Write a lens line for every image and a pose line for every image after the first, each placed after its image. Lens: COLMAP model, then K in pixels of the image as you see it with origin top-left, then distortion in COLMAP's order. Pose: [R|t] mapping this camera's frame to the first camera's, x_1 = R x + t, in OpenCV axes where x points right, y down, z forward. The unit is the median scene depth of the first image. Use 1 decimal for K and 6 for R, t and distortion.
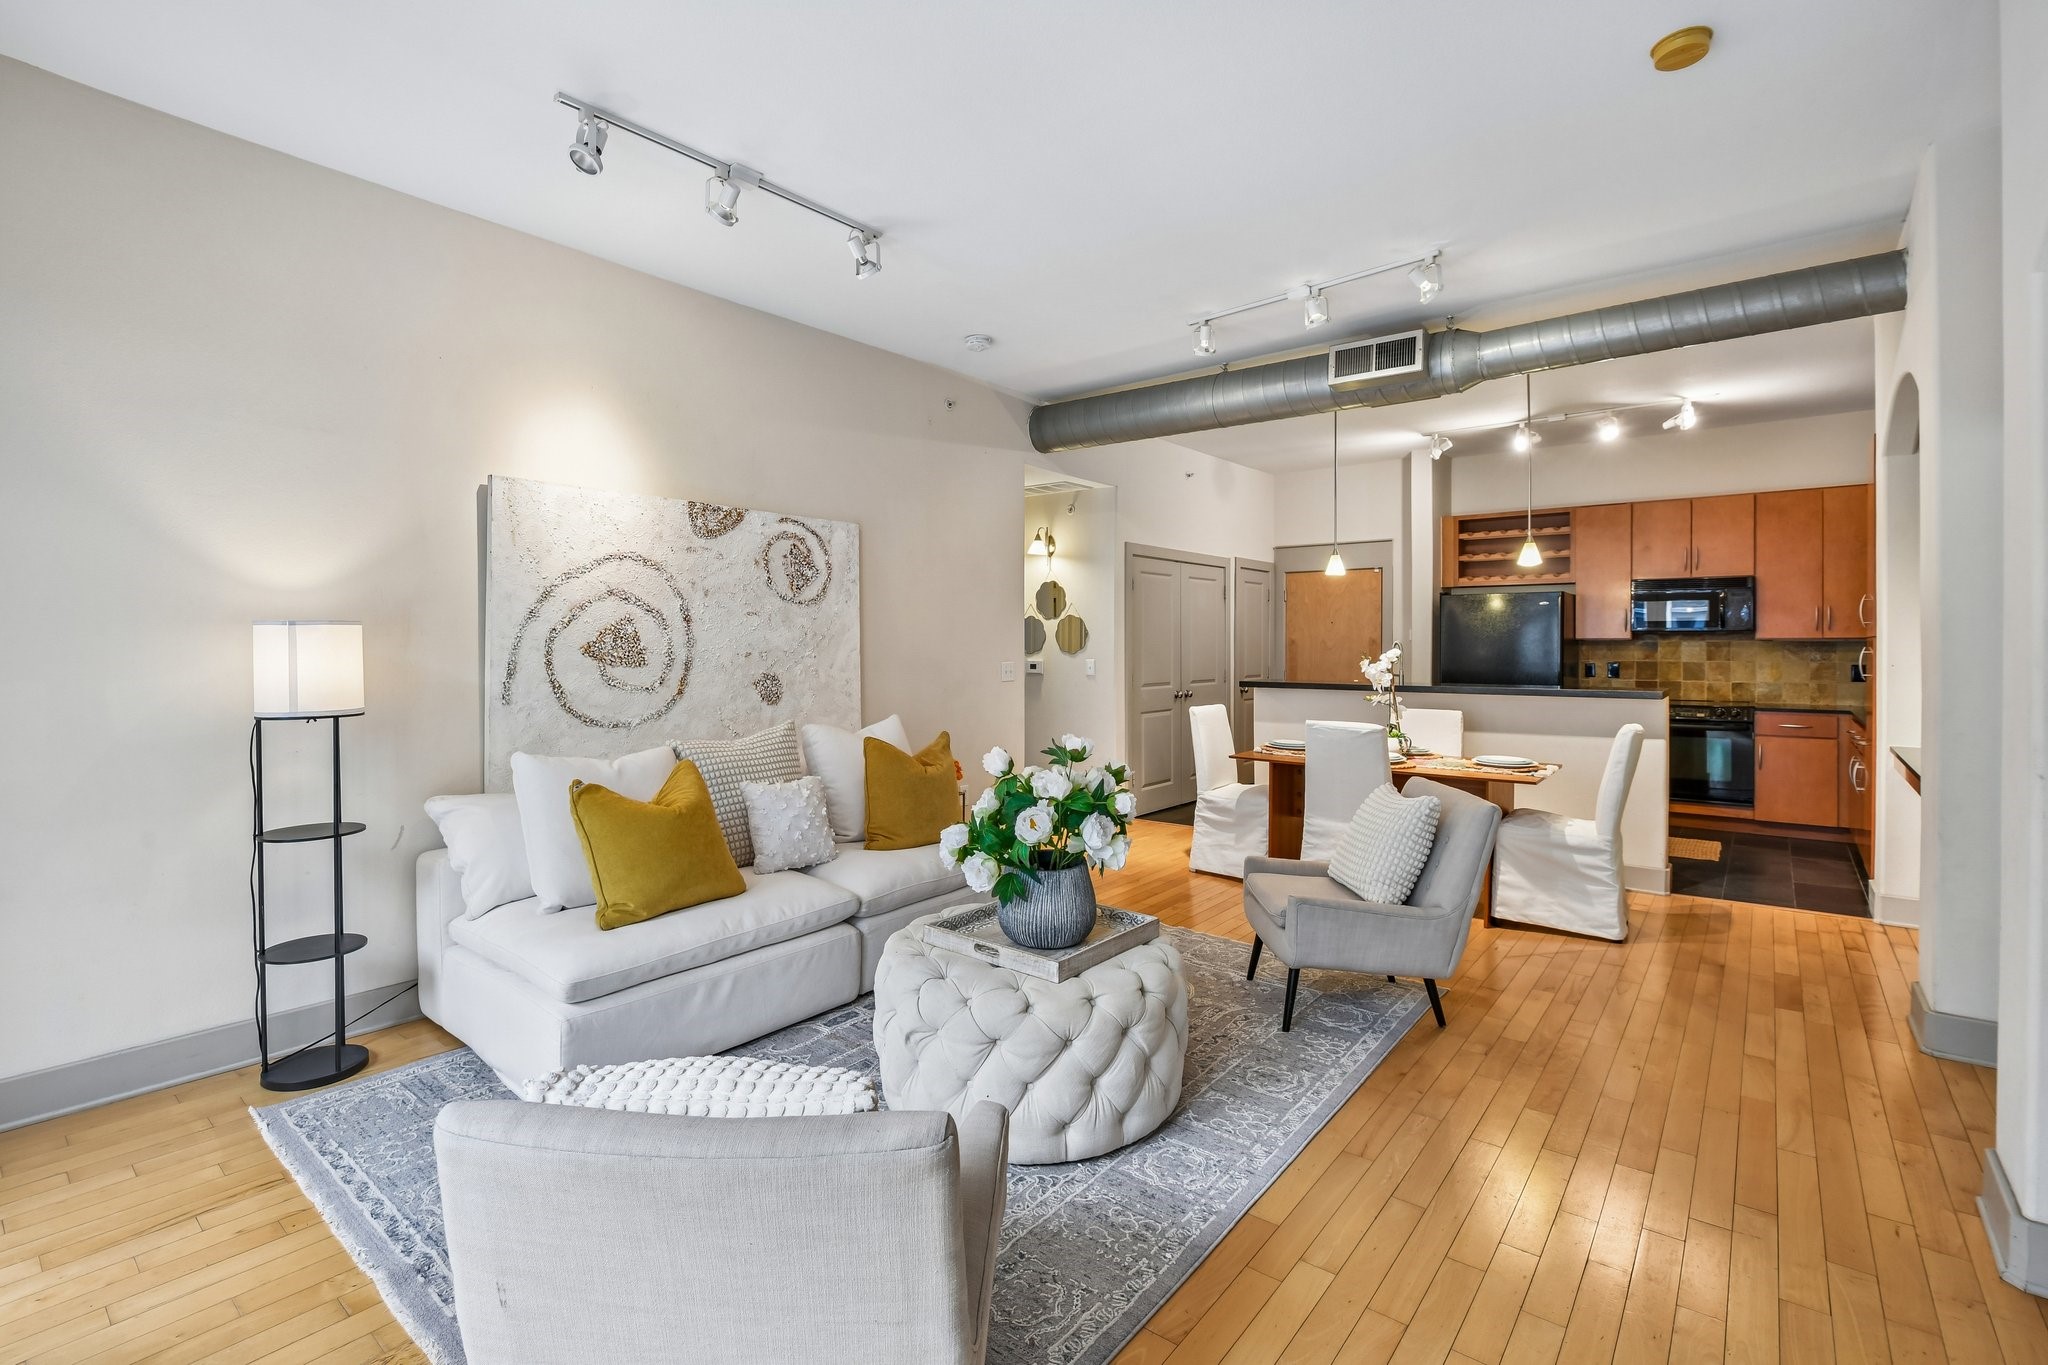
lens RADIAL K [[936.0, 0, 1017.8], [0, 936.0, 646.0], [0, 0, 1]] dist [-0.001488, -0.005971]
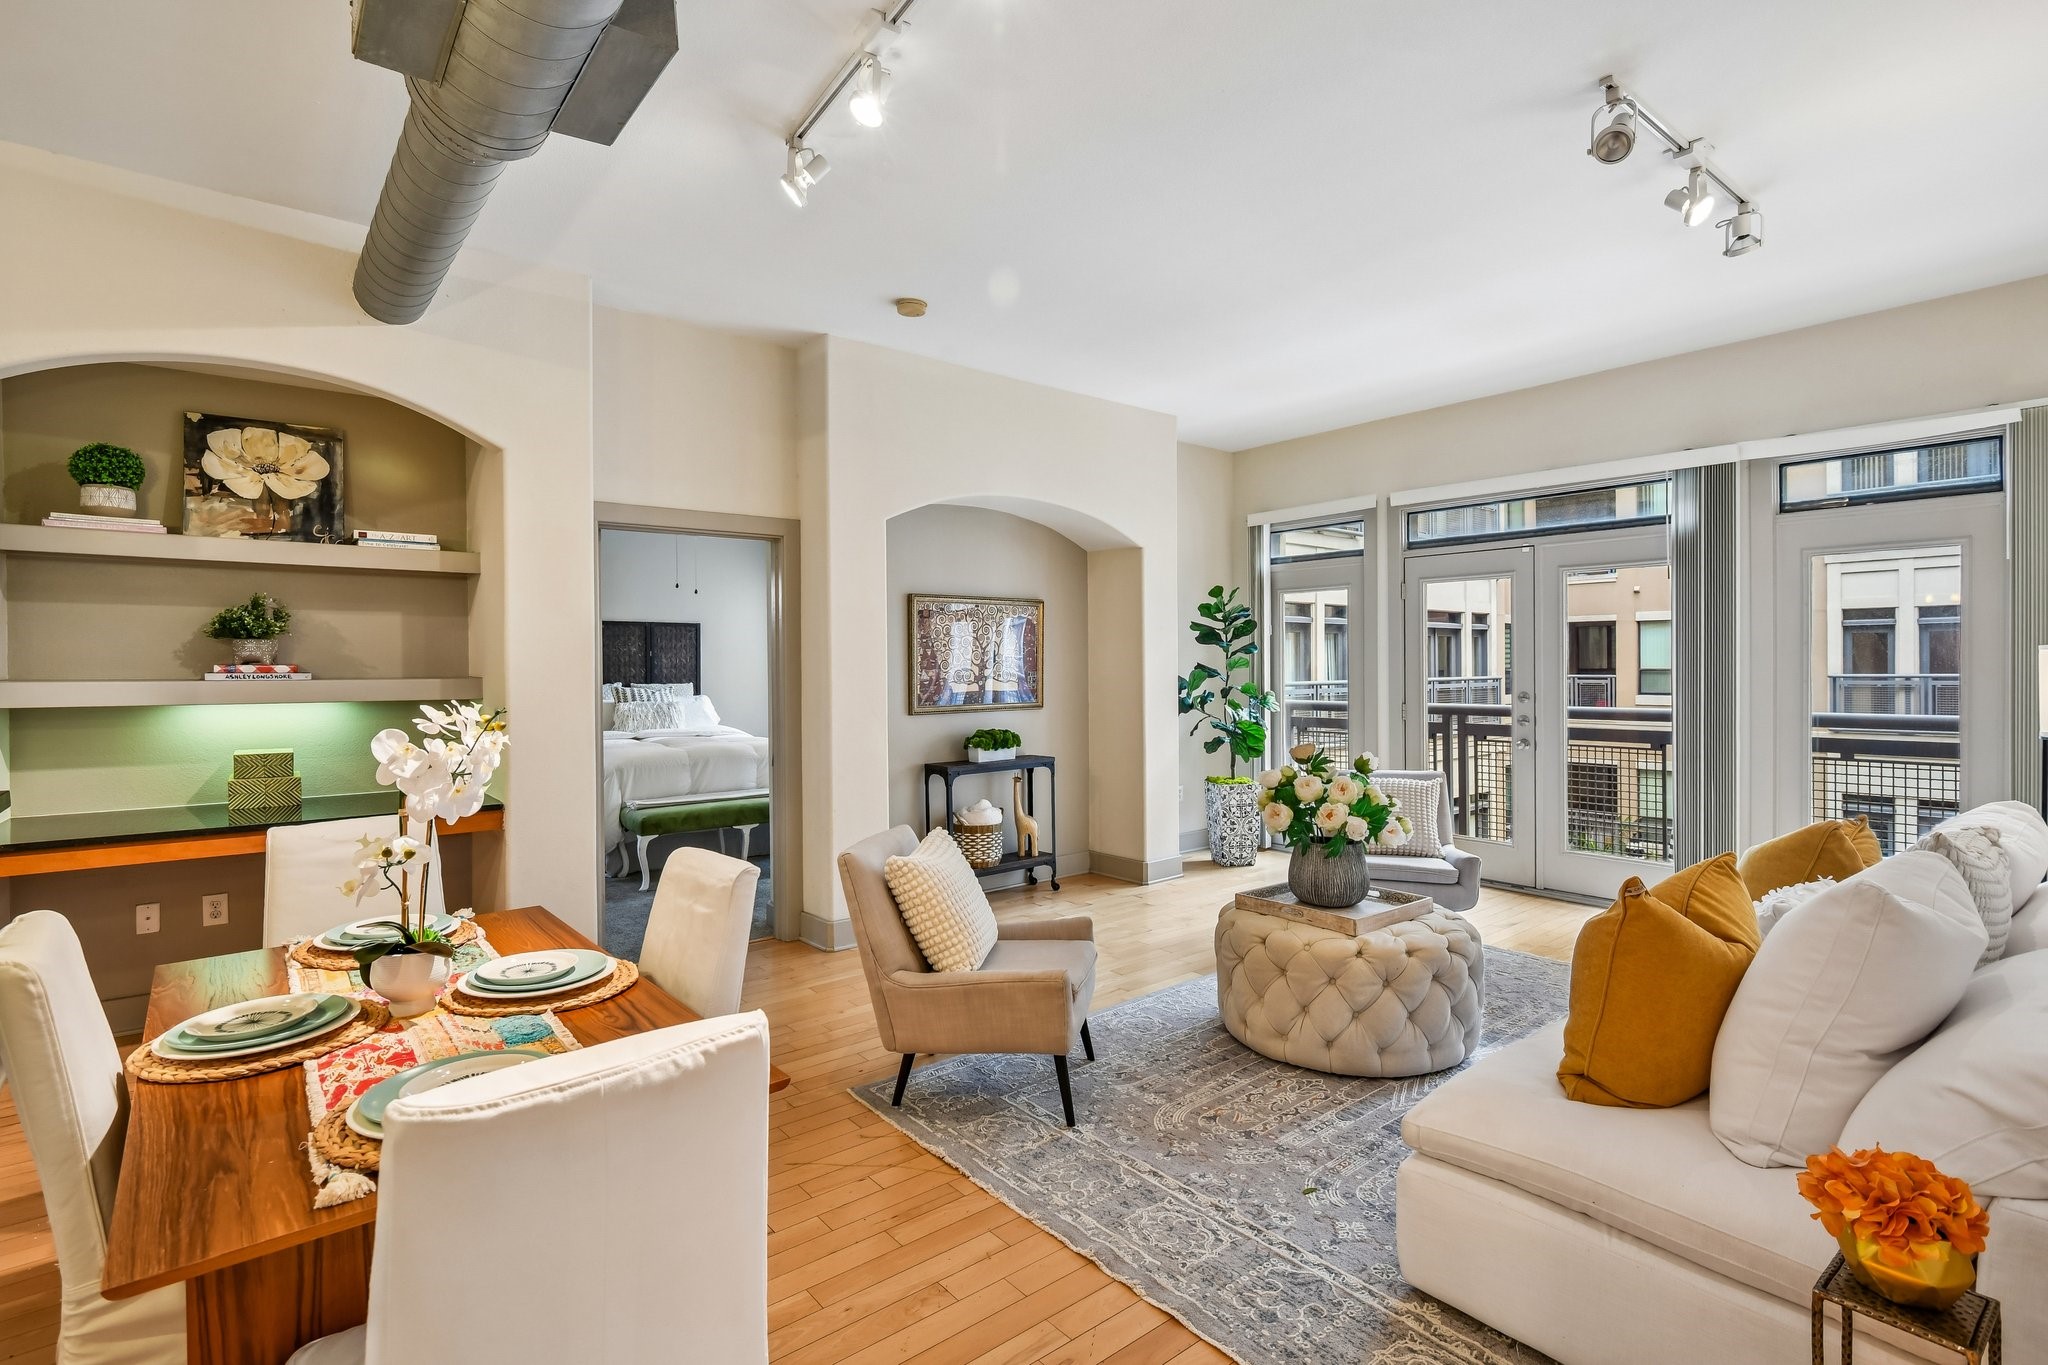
lens RADIAL K [[936.0, 0, 1020.1], [0, 936.0, 676.3], [0, 0, 1]] dist [-0.001488, -0.005971]
pose [[-0.979086, 0.006168, 0.203355, 0.080376], [0.008865, 0.999884, 0.012351, -0.006310], [-0.203255, 0.013896, -0.979027, 1.038890]]
